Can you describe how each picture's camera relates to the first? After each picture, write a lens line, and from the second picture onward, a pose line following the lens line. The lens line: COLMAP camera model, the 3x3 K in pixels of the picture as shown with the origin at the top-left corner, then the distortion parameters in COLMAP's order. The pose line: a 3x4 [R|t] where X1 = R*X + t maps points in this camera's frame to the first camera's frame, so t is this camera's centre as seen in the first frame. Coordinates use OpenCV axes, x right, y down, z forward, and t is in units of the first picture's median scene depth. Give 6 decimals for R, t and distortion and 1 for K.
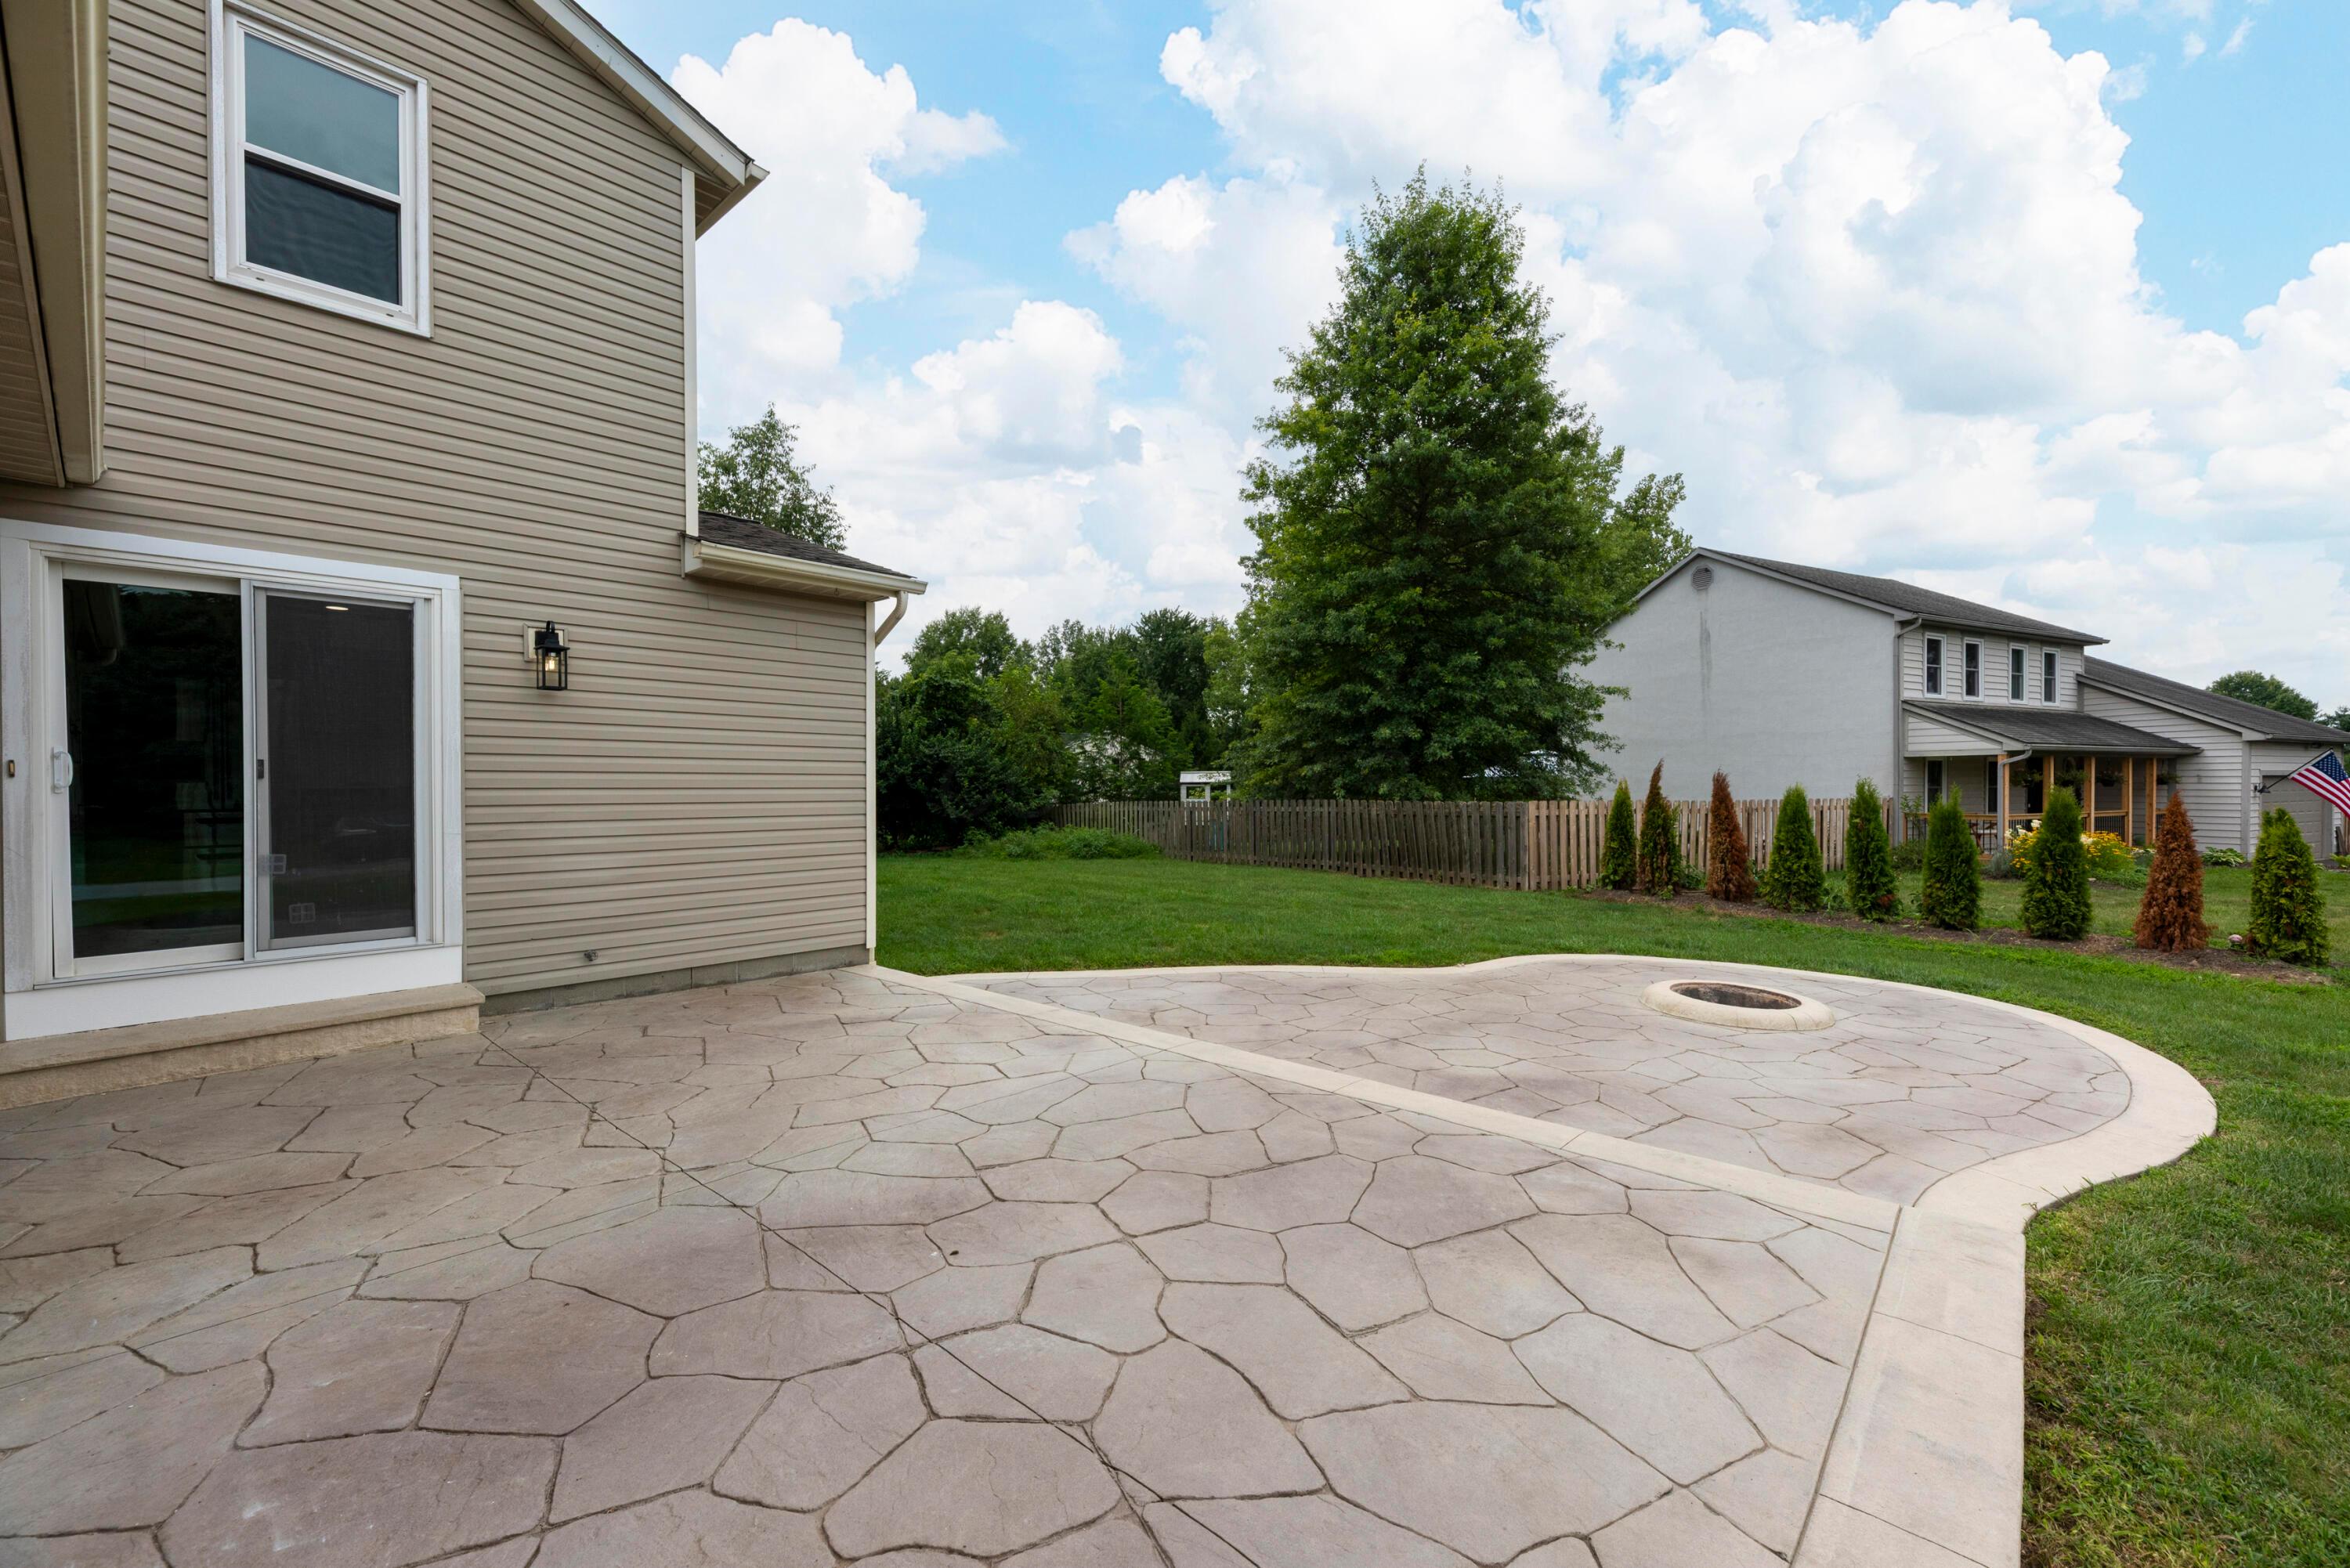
lens RADIAL K [[961.0, 0, 1172.9], [0, 961.0, 786.0], [0, 0, 1]] dist [-0.000243, -0.000046]
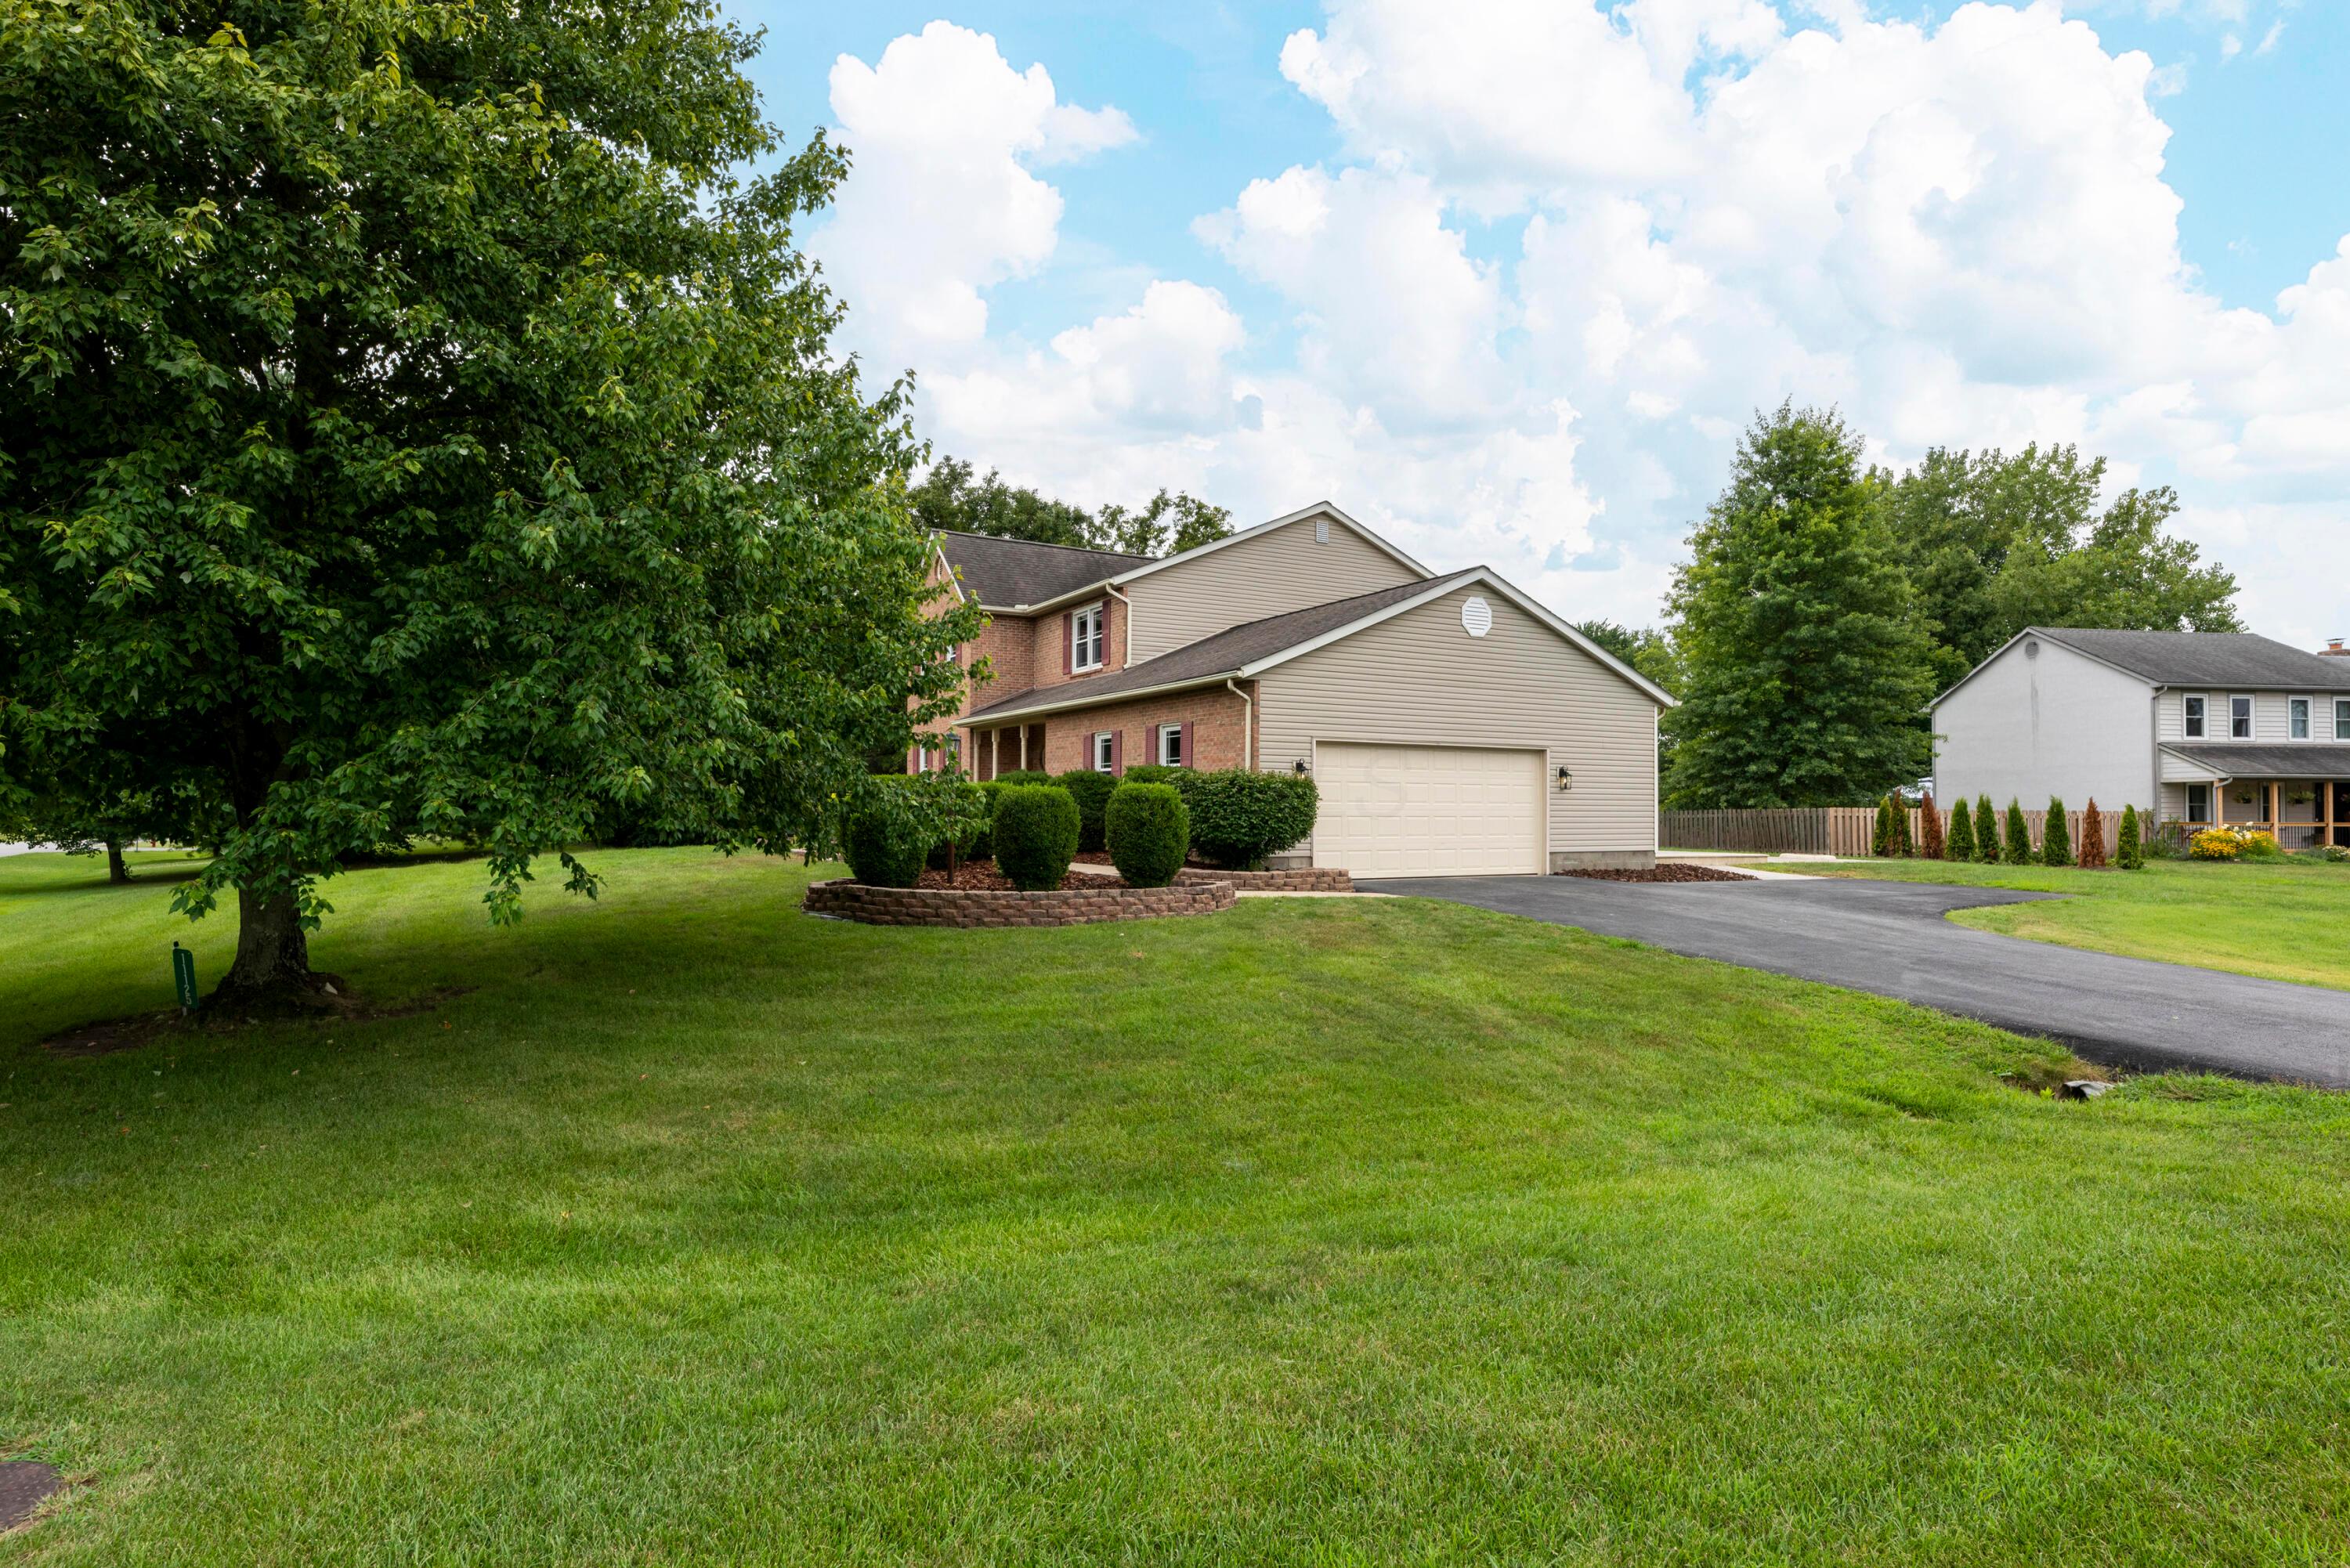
lens RADIAL K [[1205.1, 0, 1166.9], [0, 1205.1, 780.3], [0, 0, 1]] dist [0.005536, -0.000059]
pose [[0.943192, -0.004954, -0.332212, -0.042176], [-0.006342, 0.999438, -0.032909, 0.038427], [0.332188, 0.033146, 0.942631, -1.254779]]
